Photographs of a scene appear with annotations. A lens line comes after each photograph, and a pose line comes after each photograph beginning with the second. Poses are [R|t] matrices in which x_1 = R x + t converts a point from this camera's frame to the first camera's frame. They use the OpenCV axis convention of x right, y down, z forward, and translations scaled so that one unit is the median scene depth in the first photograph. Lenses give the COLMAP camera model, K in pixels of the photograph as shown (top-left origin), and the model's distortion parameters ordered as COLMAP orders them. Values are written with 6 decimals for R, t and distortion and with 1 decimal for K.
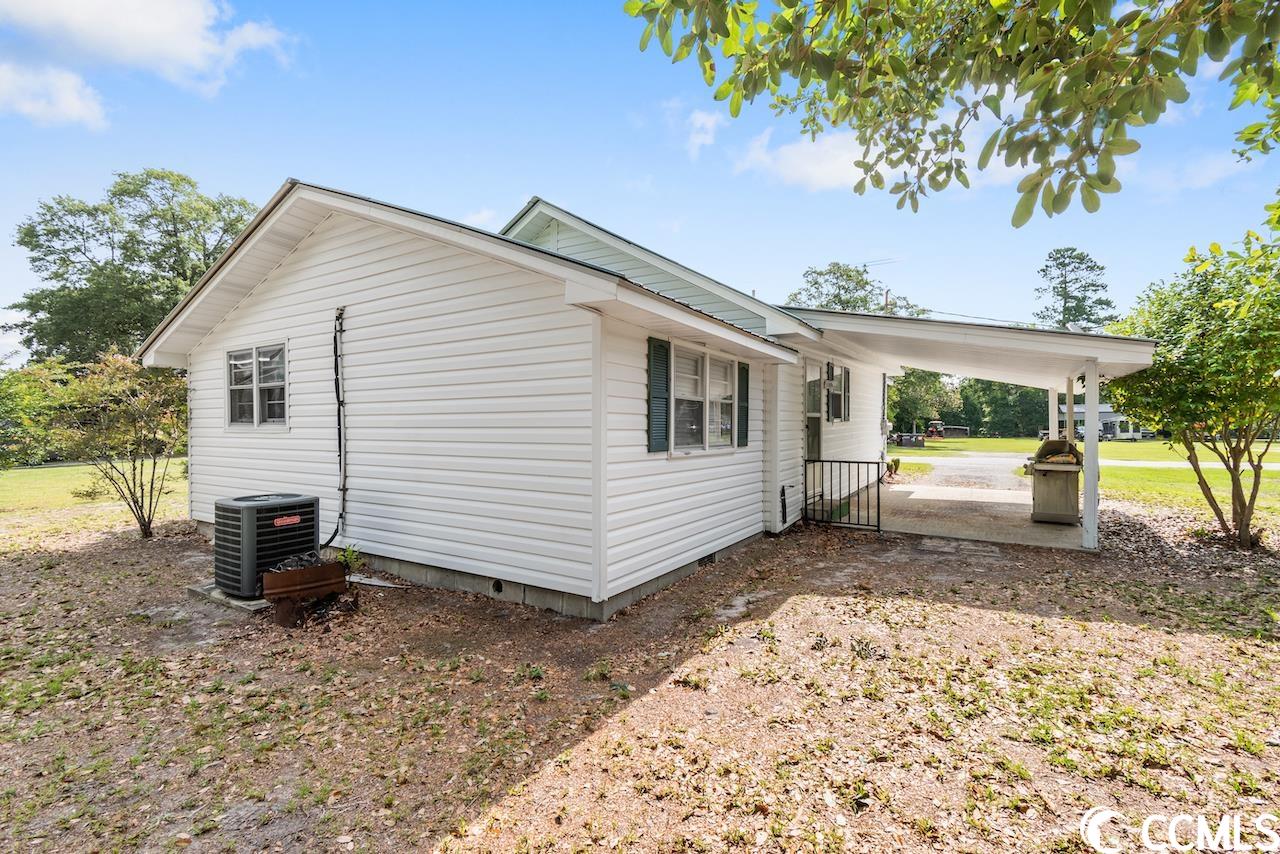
lens RADIAL K [[568.7, 0, 644.3], [0, 568.7, 421.0], [0, 0, 1]] dist [0.017814, 0.000223]
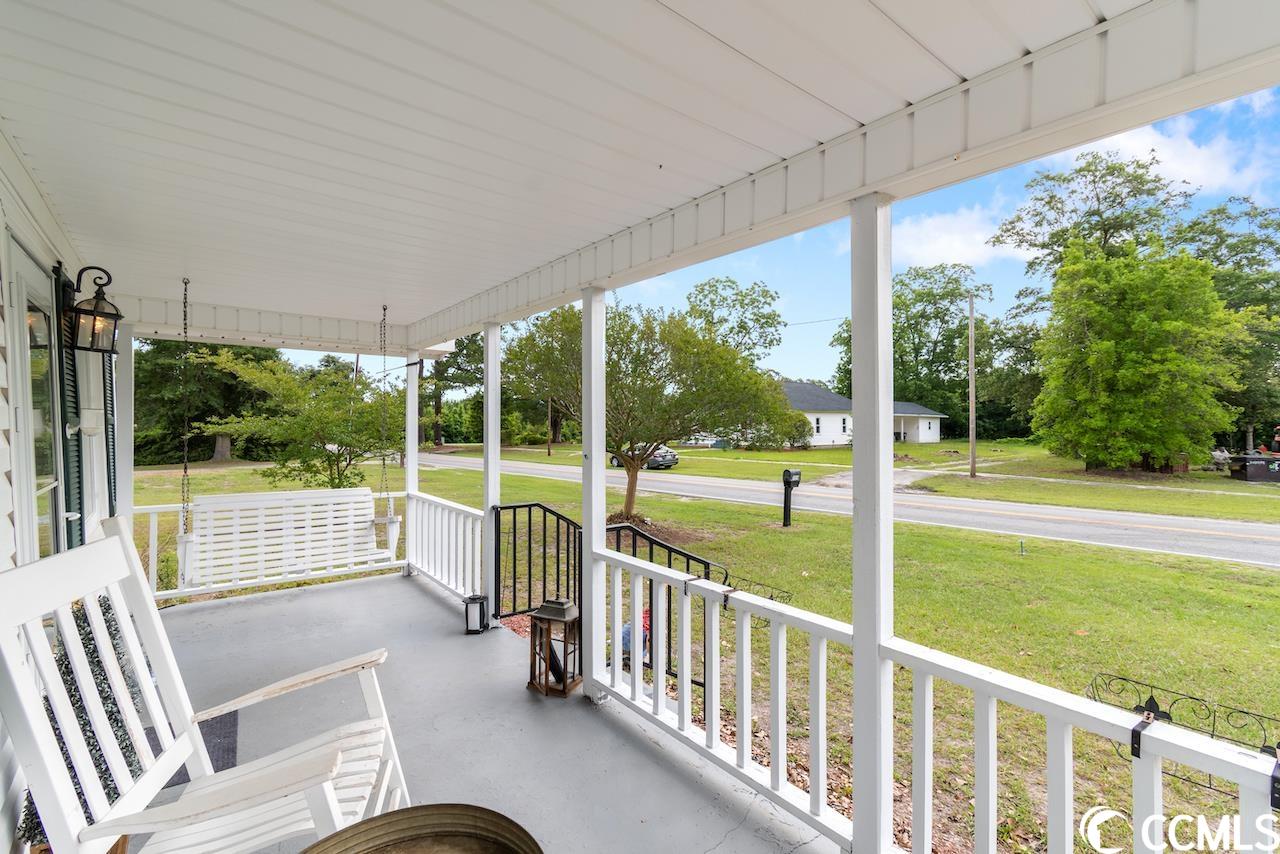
lens RADIAL K [[568.7, 0, 637.0], [0, 568.7, 429.7], [0, 0, 1]] dist [0.017814, 0.000223]
pose [[0.946209, 0.004956, -0.323519, 0.079260], [-0.001207, 0.999930, 0.011789, -0.000508], [0.323555, -0.010765, 0.946148, 0.264345]]
